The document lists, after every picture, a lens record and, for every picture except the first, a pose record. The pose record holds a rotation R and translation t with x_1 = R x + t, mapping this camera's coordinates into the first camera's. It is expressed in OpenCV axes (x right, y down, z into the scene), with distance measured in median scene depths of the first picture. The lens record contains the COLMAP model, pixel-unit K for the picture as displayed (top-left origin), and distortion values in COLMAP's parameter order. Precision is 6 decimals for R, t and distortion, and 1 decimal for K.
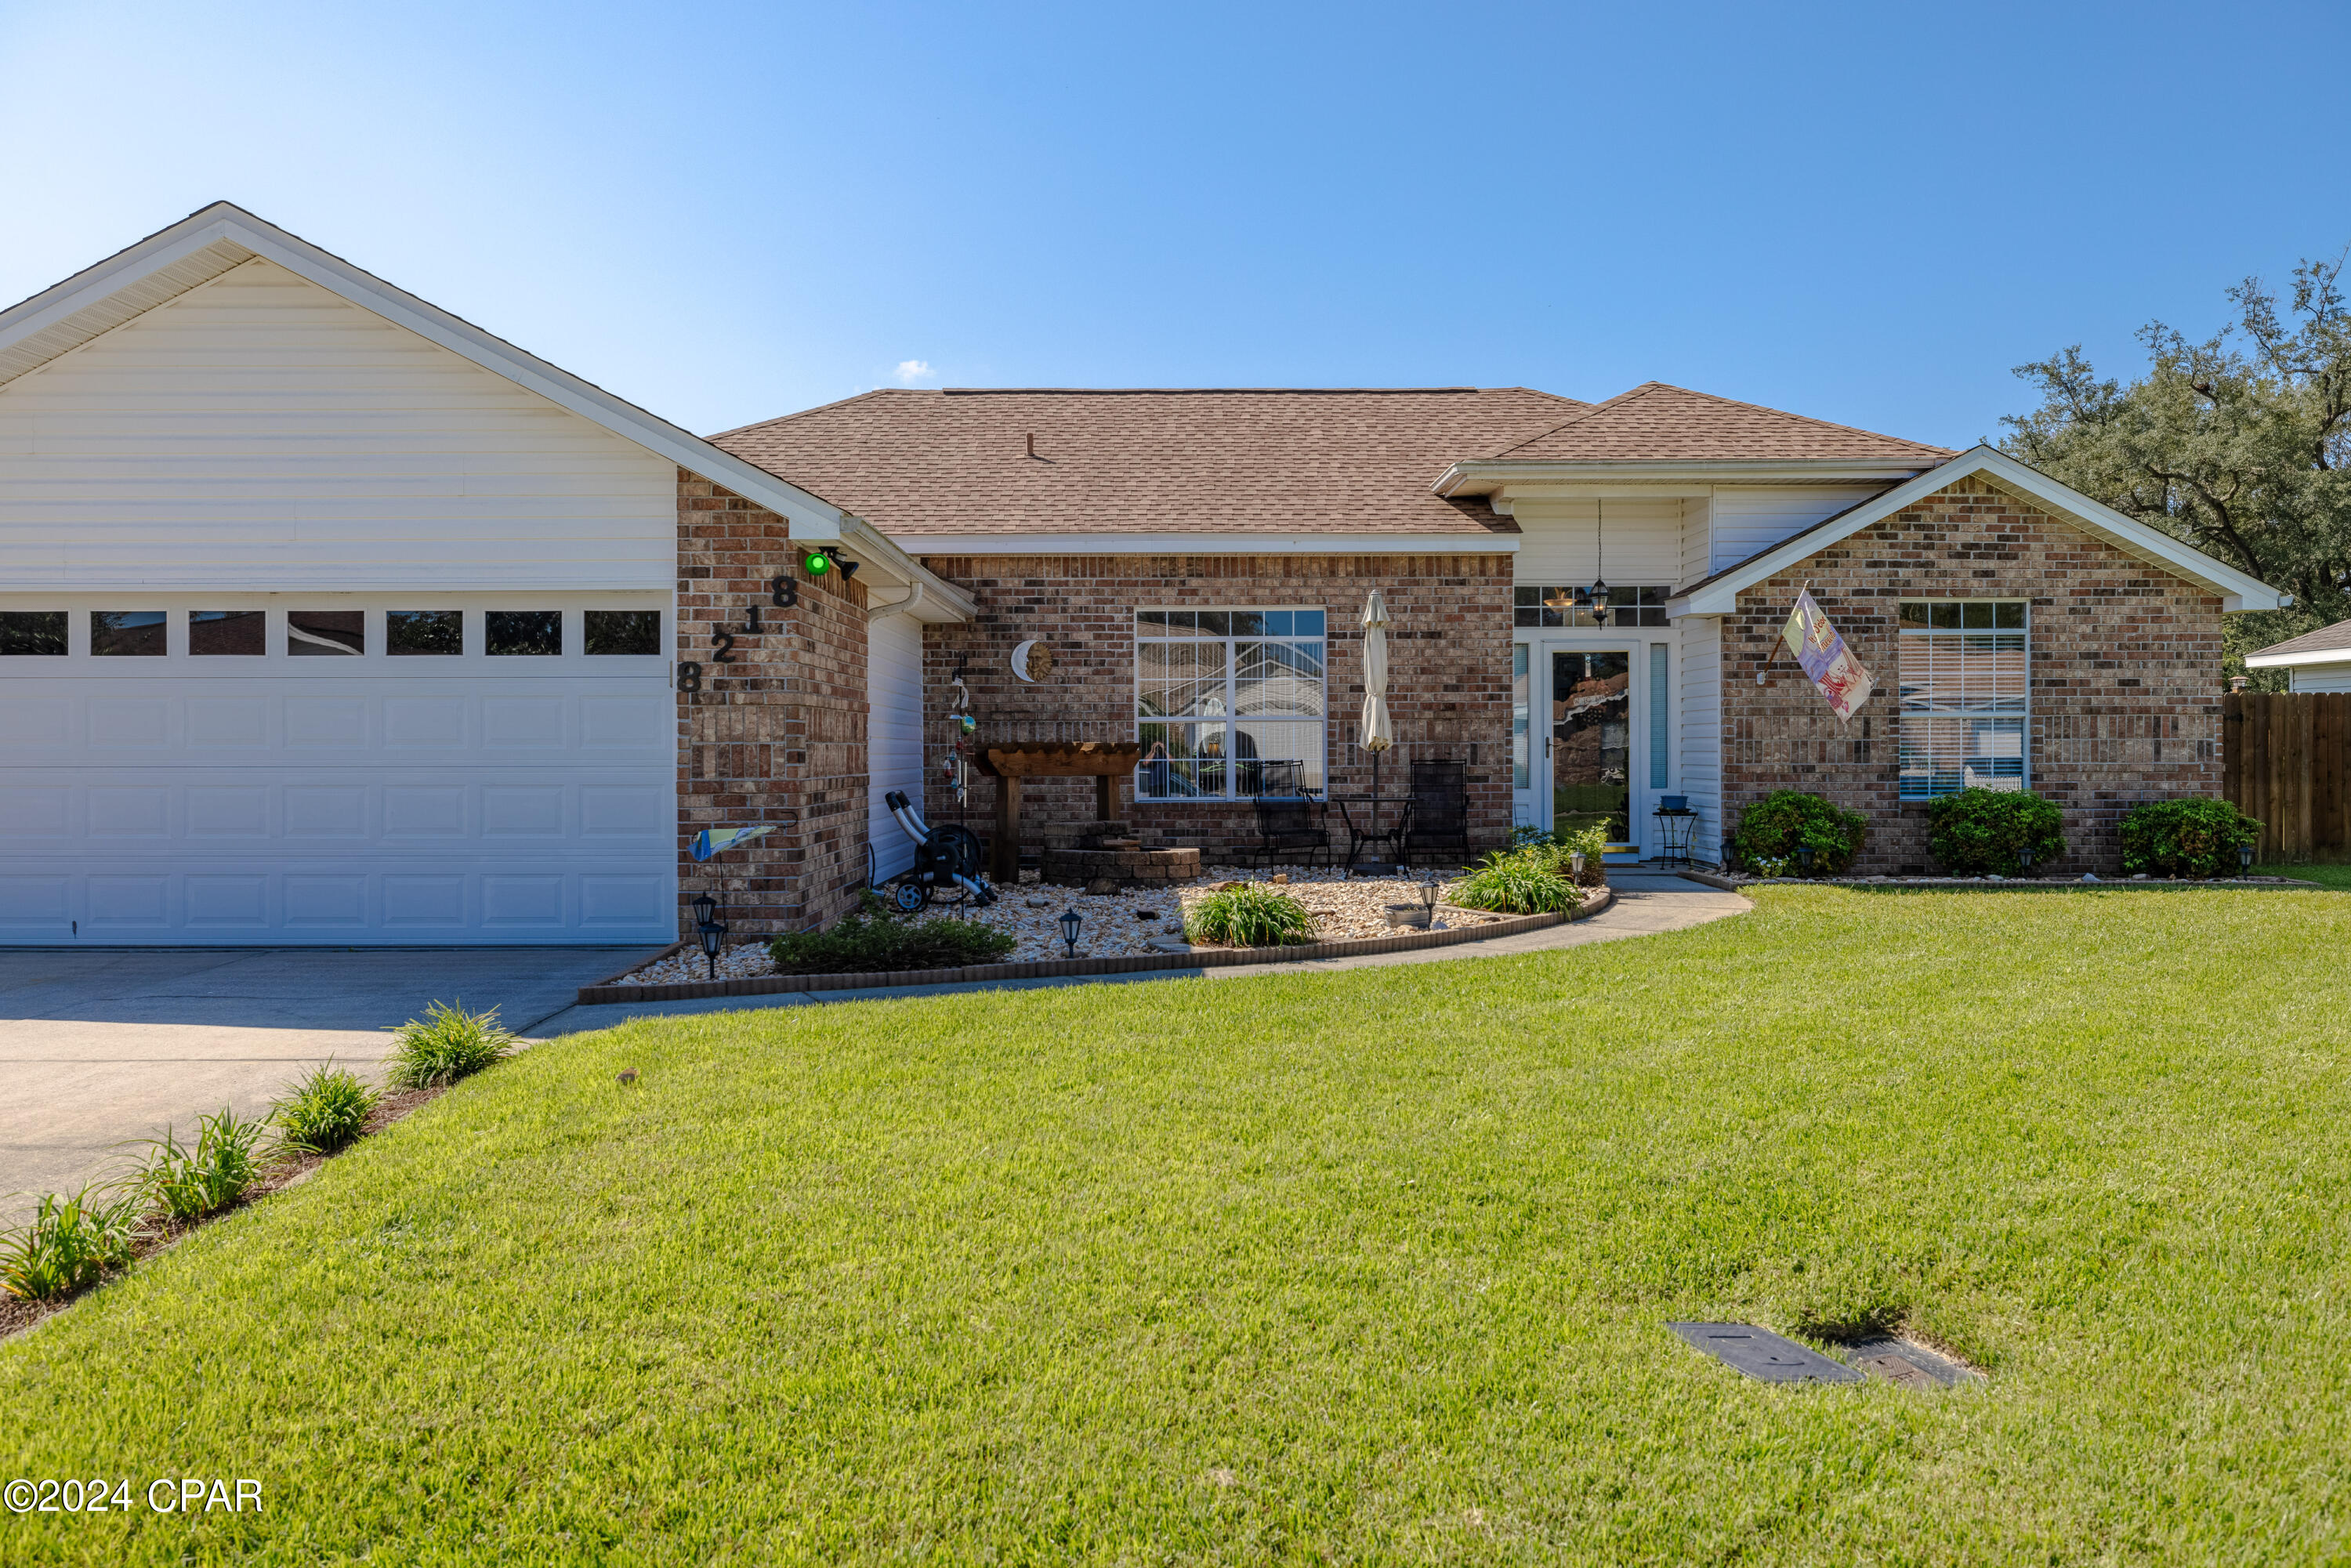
lens RADIAL K [[1839.9, 0, 1168.1], [0, 1839.9, 774.5], [0, 0, 1]] dist [-0.013831, 0.002852]
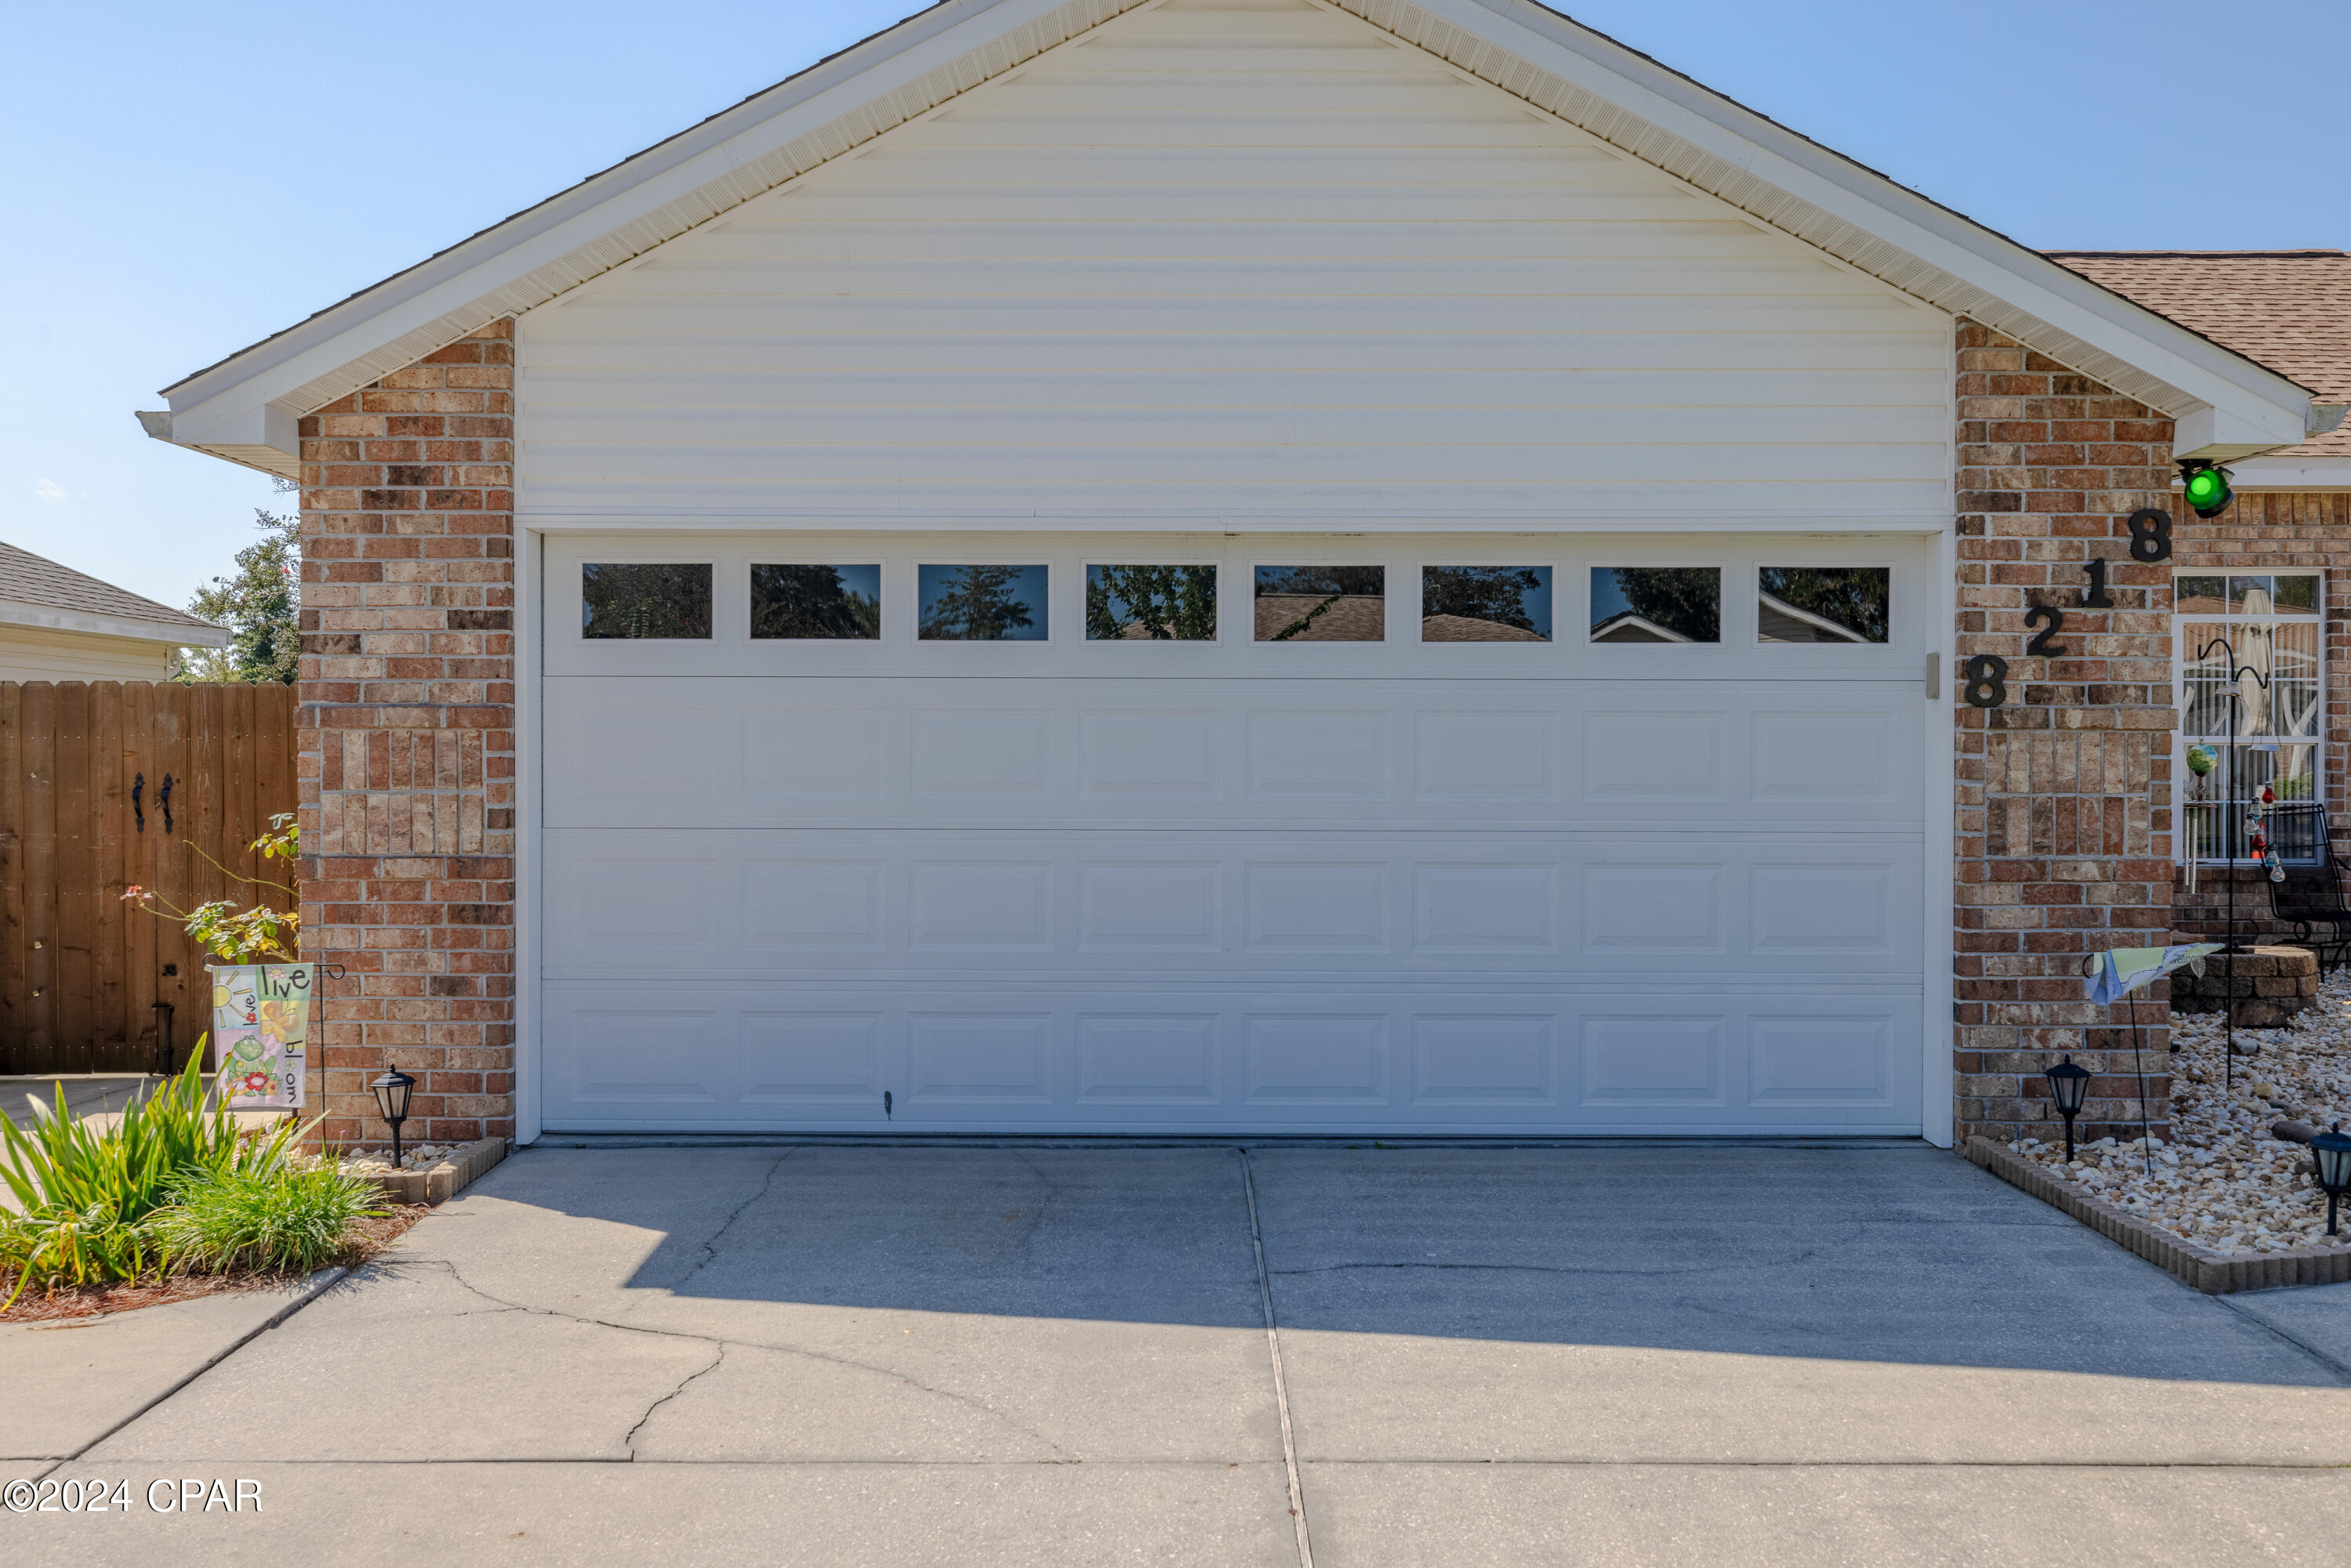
lens RADIAL K [[2359.7, 0, 1186.4], [0, 2359.7, 781.2], [0, 0, 1]] dist [-0.008012, 0.000000]
pose [[0.999943, 0.005451, -0.009190, -0.326121], [-0.005478, 0.999981, -0.002906, -0.011499], [0.009174, 0.002956, 0.999954, 0.161783]]
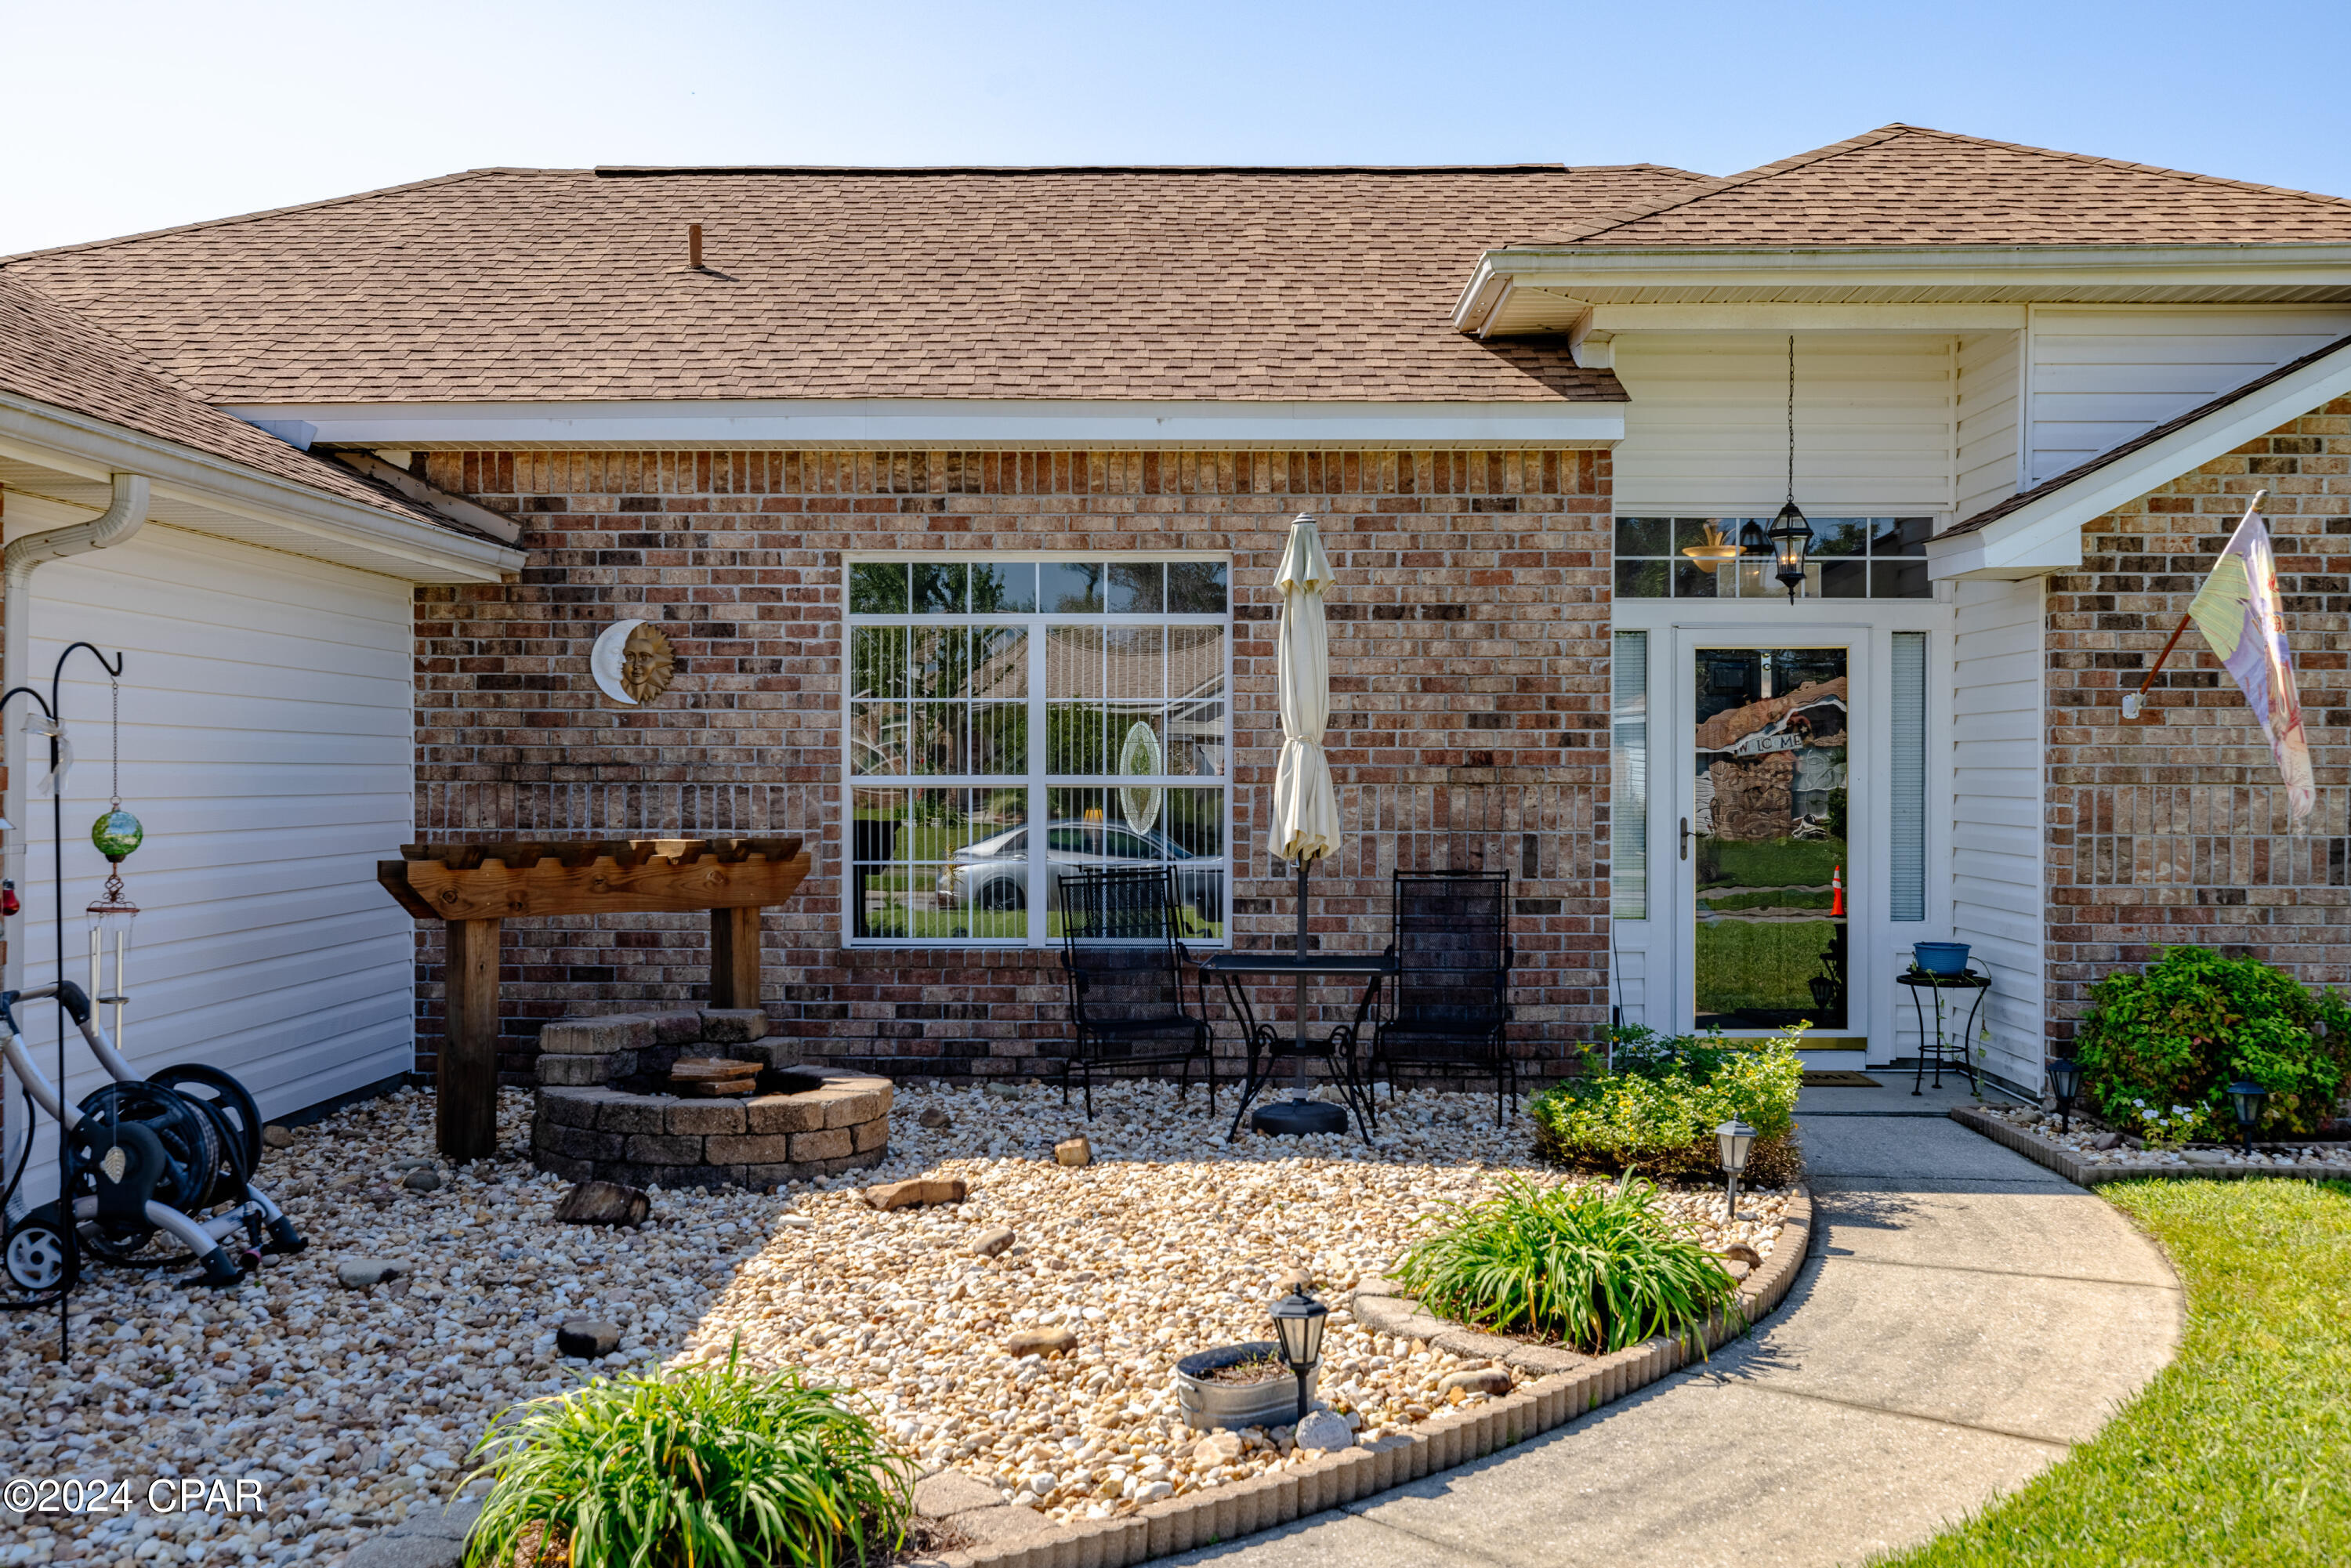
lens RADIAL K [[2359.7, 0, 1171.2], [0, 2359.7, 788.7], [0, 0, 1]] dist [-0.008012, 0.000000]
pose [[0.999643, 0.006242, -0.025984, 0.090479], [-0.006381, 0.999966, -0.005283, -0.026118], [0.025950, 0.005447, 0.999648, 0.384618]]
